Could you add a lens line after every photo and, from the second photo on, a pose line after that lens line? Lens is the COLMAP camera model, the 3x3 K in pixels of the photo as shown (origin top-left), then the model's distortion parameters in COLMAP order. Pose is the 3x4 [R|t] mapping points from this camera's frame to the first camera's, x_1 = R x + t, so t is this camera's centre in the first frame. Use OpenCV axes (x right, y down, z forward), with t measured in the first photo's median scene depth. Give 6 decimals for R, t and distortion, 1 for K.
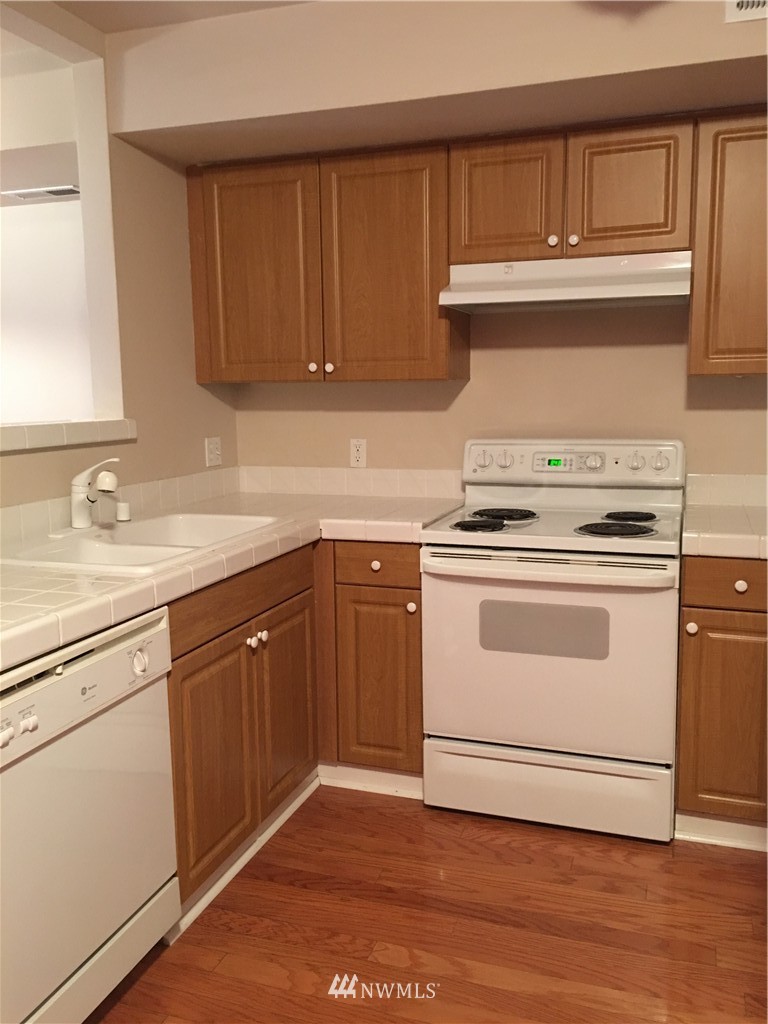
lens RADIAL K [[867.1, 0, 384.0], [0, 867.1, 512.0], [0, 0, 1]] dist [0.100606, -0.116054]
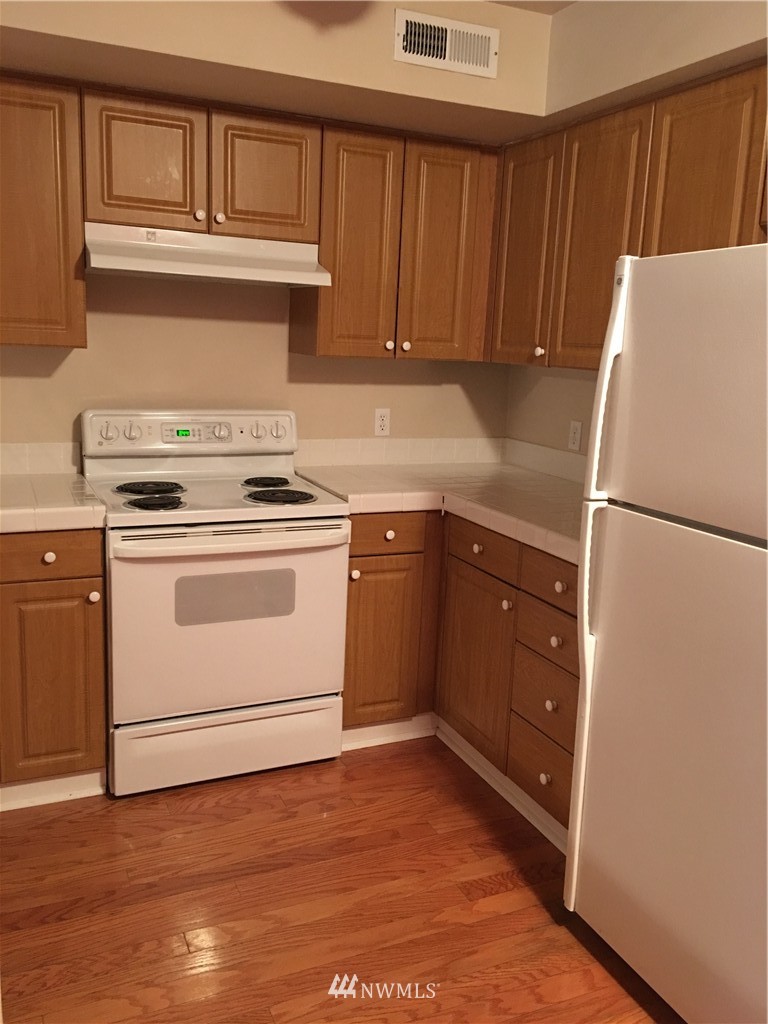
lens RADIAL K [[867.1, 0, 384.0], [0, 867.1, 512.0], [0, 0, 1]] dist [0.100606, -0.116054]
pose [[0.731971, -0.094678, 0.674726, -0.375935], [0.047626, 0.994986, 0.087950, -0.049778], [-0.679669, -0.032242, 0.732810, 0.106307]]
